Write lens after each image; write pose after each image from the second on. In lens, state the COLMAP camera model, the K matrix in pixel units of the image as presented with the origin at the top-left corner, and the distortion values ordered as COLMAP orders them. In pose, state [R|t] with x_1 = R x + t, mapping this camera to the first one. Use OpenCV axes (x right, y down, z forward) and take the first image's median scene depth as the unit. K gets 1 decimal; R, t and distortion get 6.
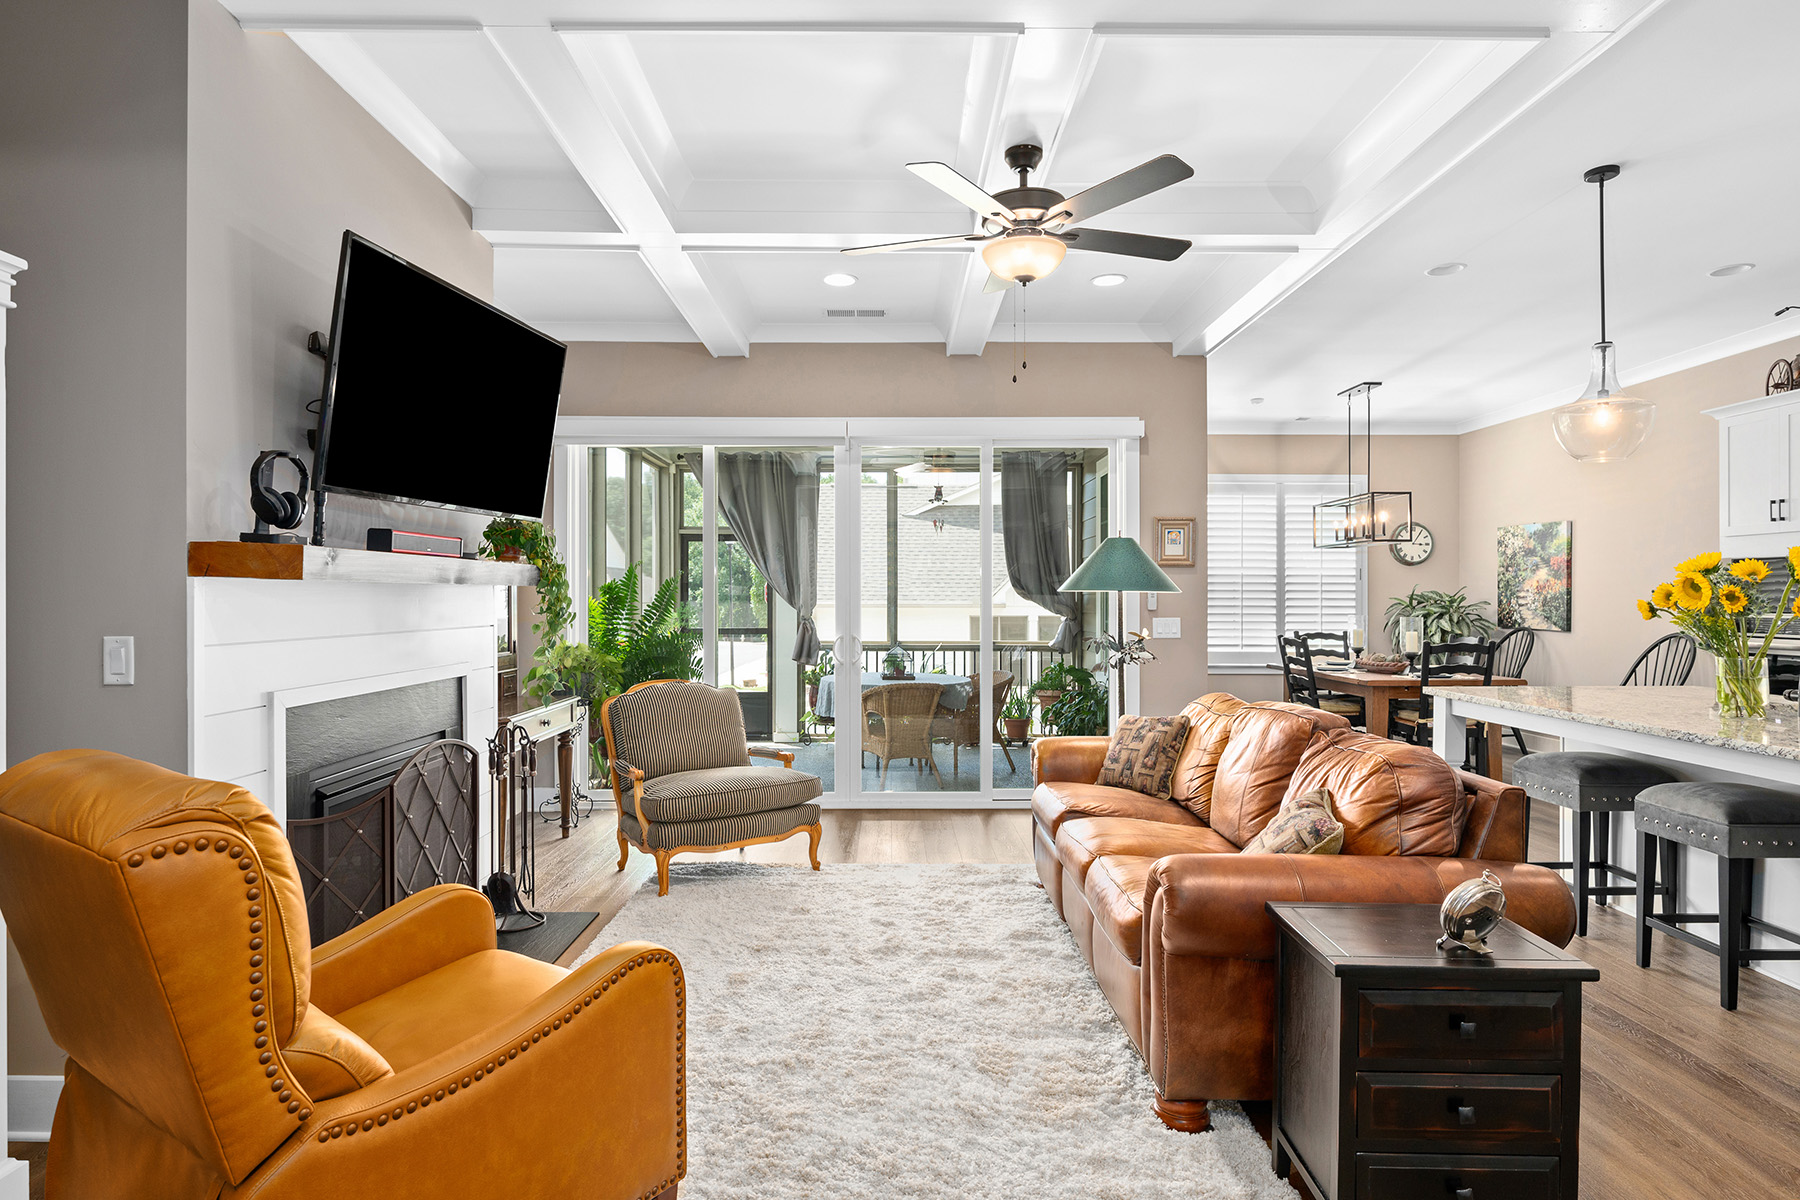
lens RADIAL K [[971.6, 0, 915.0], [0, 971.6, 597.9], [0, 0, 1]] dist [-0.008693, 0.000870]
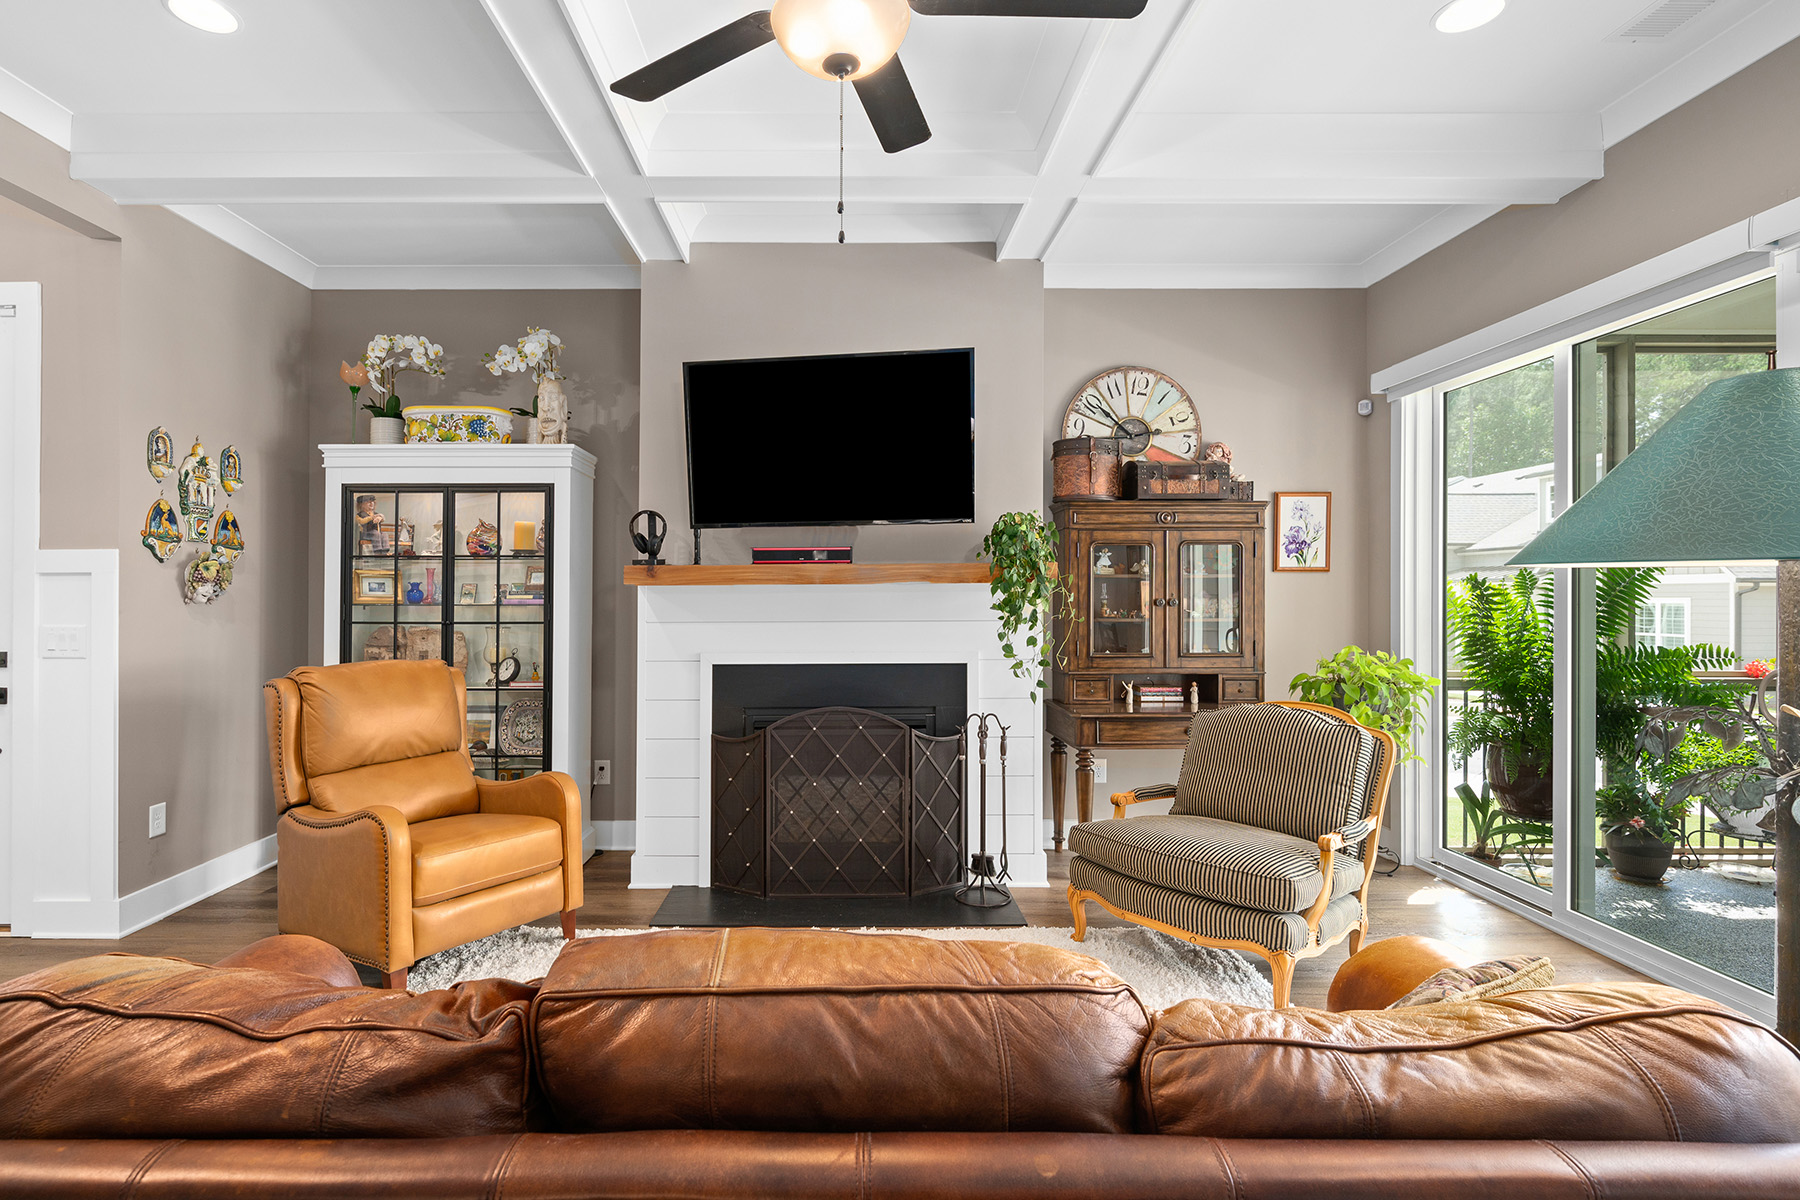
lens RADIAL K [[888.7, 0, 844.5], [0, 888.7, 594.9], [0, 0, 1]] dist [0.000677, -0.000370]
pose [[-0.028117, -0.003735, -0.999598, 0.665154], [0.004552, 0.999982, -0.003864, 0.003826], [0.999594, -0.004659, -0.028099, 1.025913]]
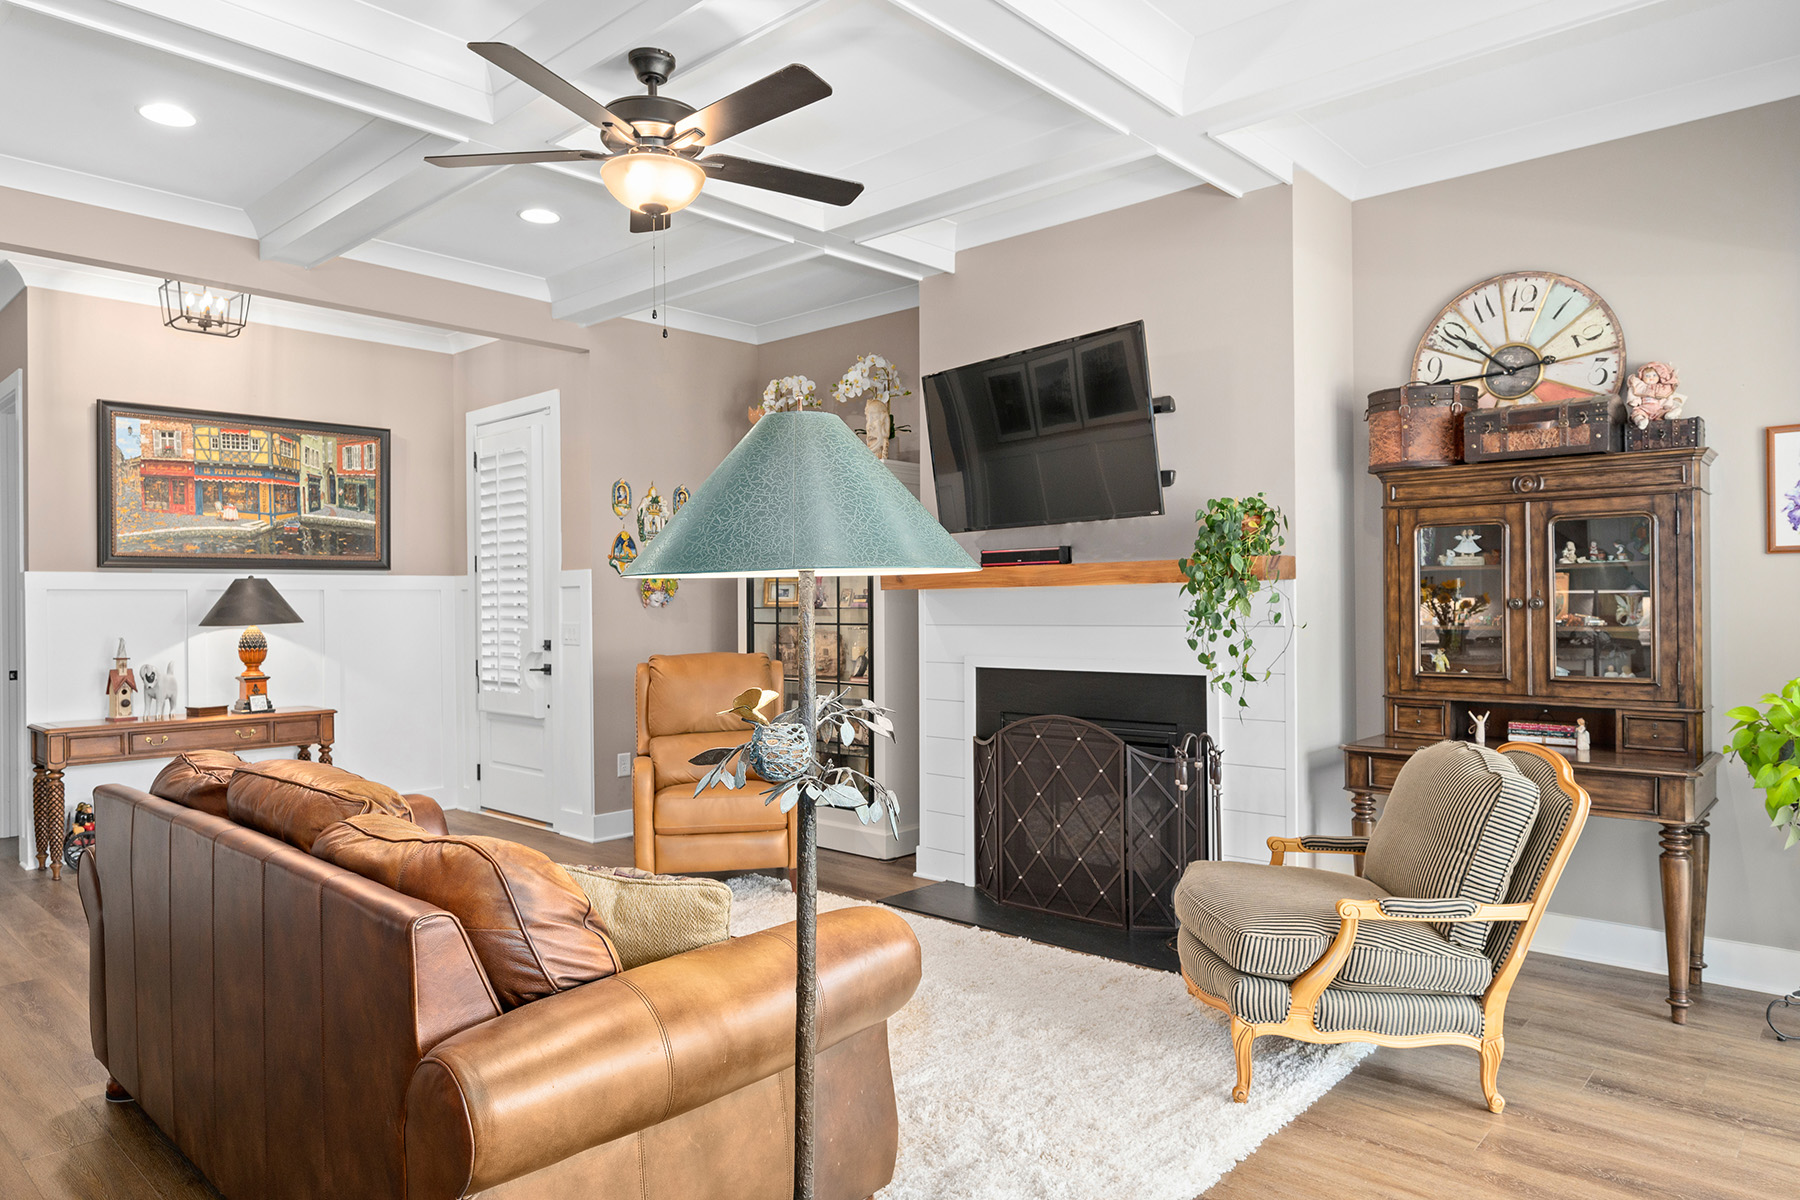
lens RADIAL K [[1130.2, 0, 900.0], [0, 1130.2, 600.0], [0, 0, 1]] dist [-0.001819, 0.000192]
pose [[-0.692432, 0.005191, -0.721465, 0.649612], [0.010749, 0.999937, -0.003123, 0.004982], [0.721404, -0.009918, -0.692444, 1.808176]]
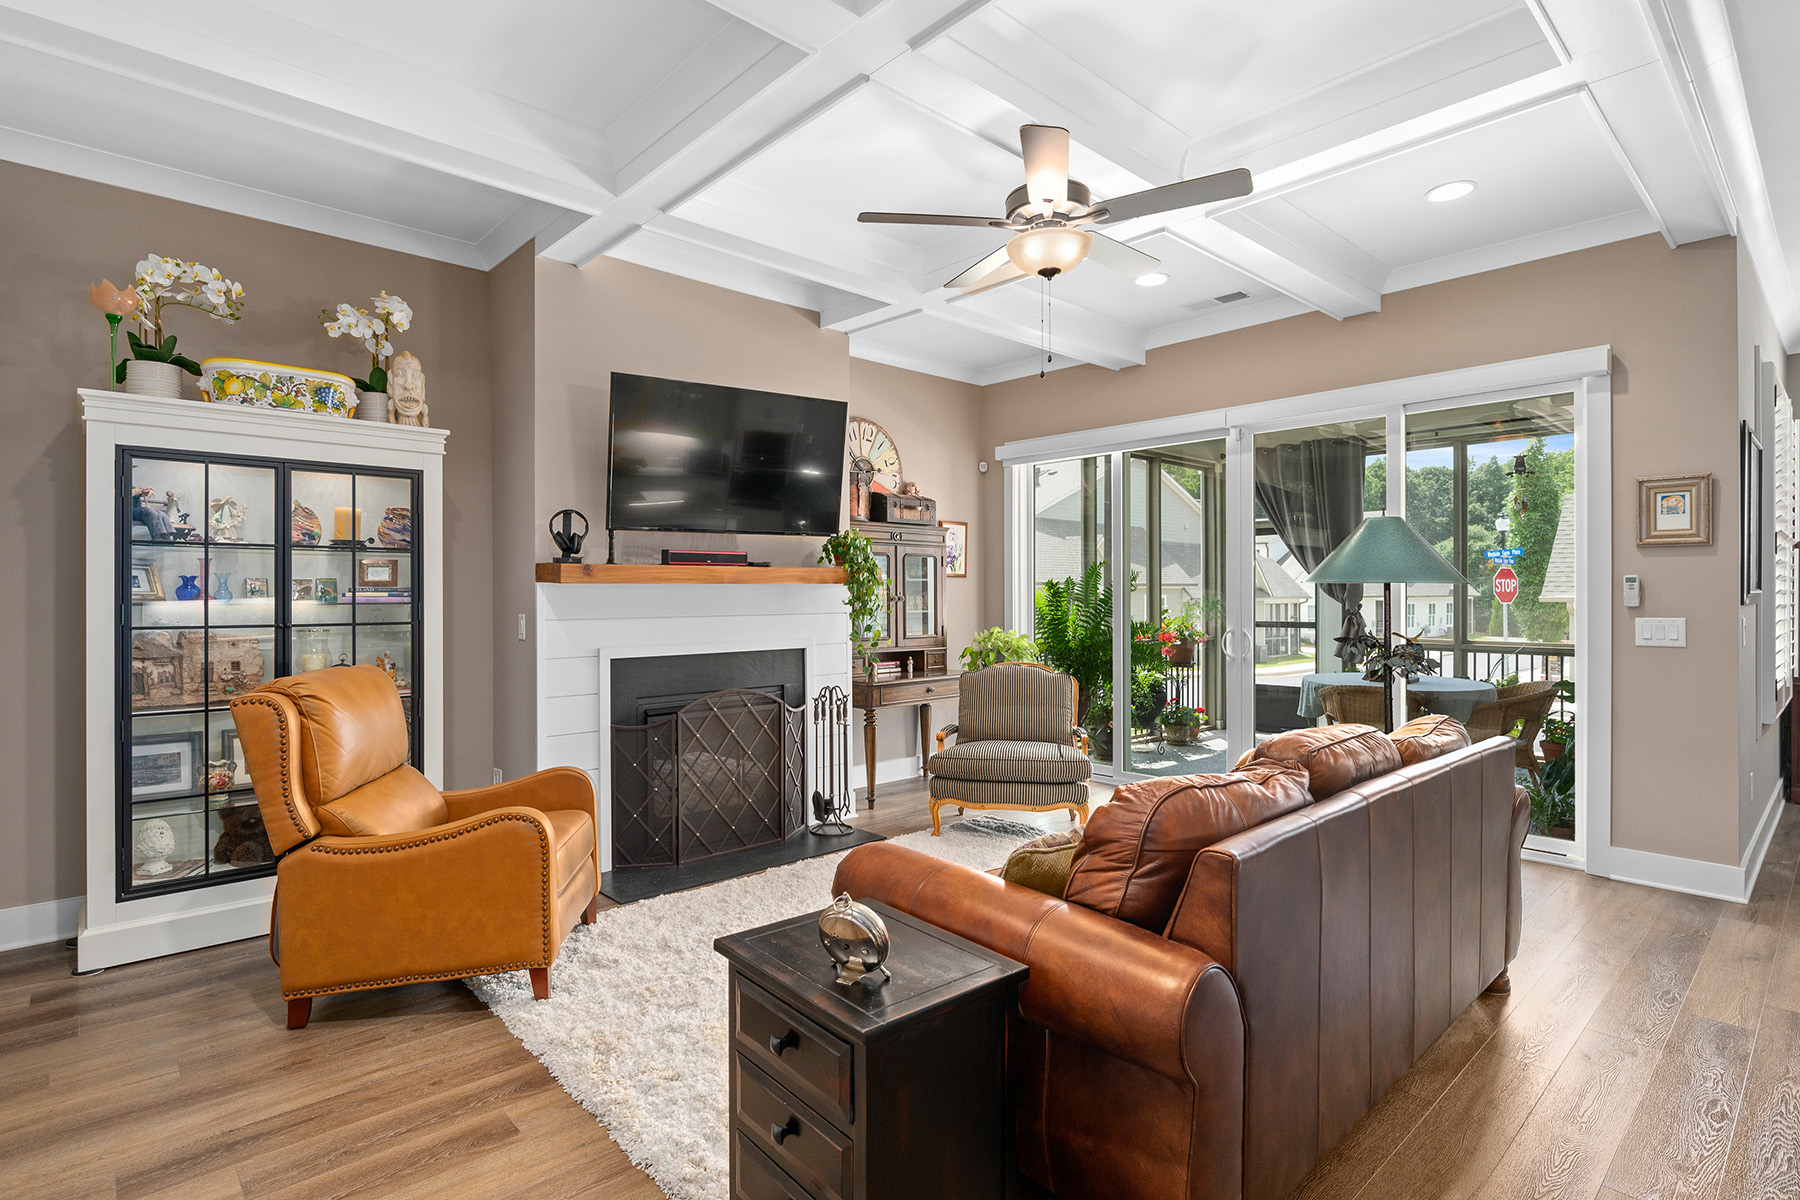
lens RADIAL K [[913.6, 0, 894.8], [0, 913.6, 595.6], [0, 0, 1]] dist [0.002289, 0.000400]
pose [[0.657724, 0.000349, -0.753259, 0.713499], [0.003023, 0.999991, 0.003102, -0.000338], [0.753253, -0.004318, 0.657717, 0.263774]]
